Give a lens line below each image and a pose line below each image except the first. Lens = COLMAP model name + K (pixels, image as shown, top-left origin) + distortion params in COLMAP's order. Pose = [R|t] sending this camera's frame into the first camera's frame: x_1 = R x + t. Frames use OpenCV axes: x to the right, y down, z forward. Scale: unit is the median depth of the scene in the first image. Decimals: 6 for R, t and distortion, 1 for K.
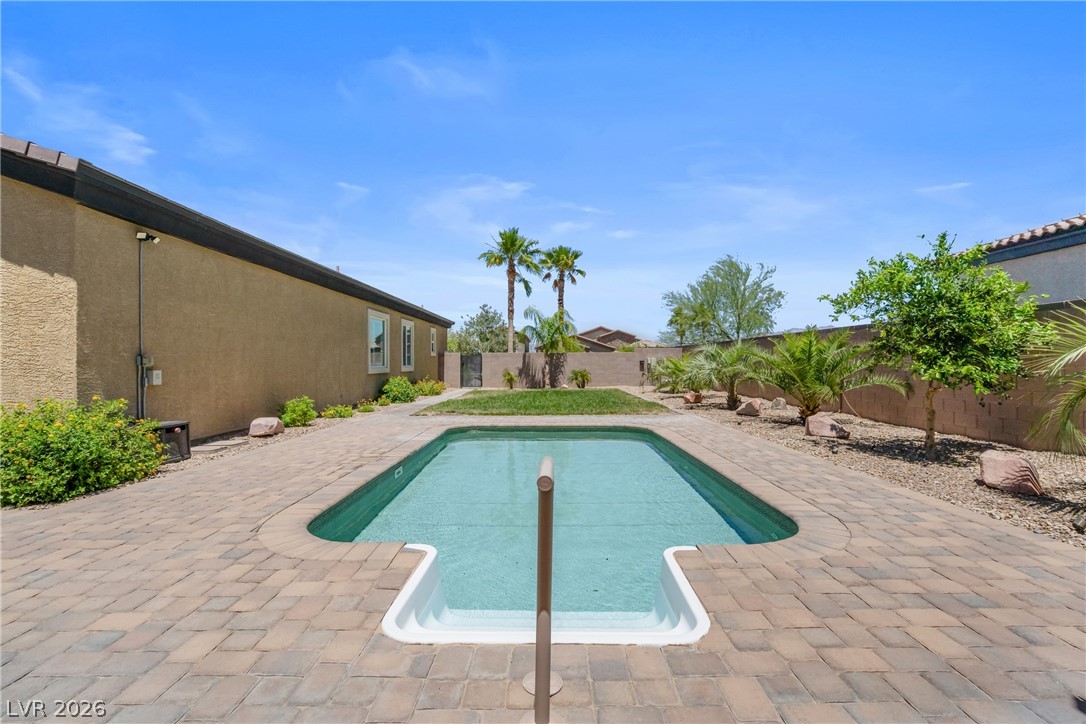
lens RADIAL K [[490.4, 0, 542.0], [0, 490.4, 362.1], [0, 0, 1]] dist [-0.006649, 0.000906]
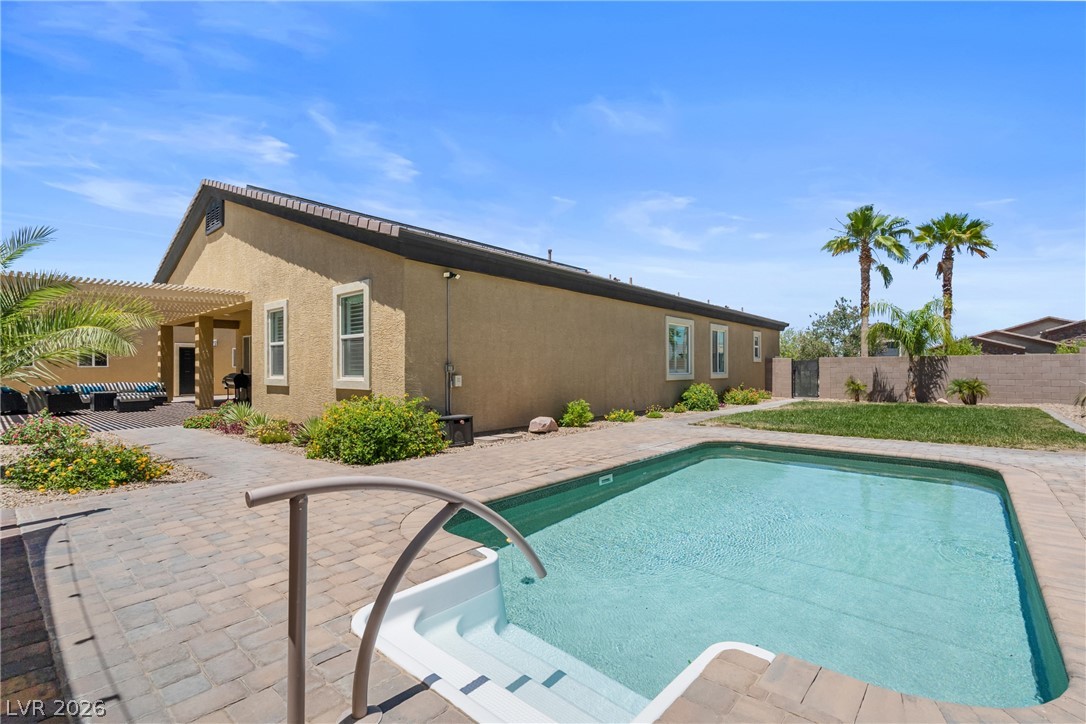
lens RADIAL K [[490.4, 0, 542.0], [0, 490.4, 362.1], [0, 0, 1]] dist [-0.006649, 0.000906]
pose [[0.761196, -0.008474, -0.648466, 0.160814], [0.000247, 0.999918, -0.012777, -0.001281], [0.648521, 0.009566, 0.761136, 0.095211]]
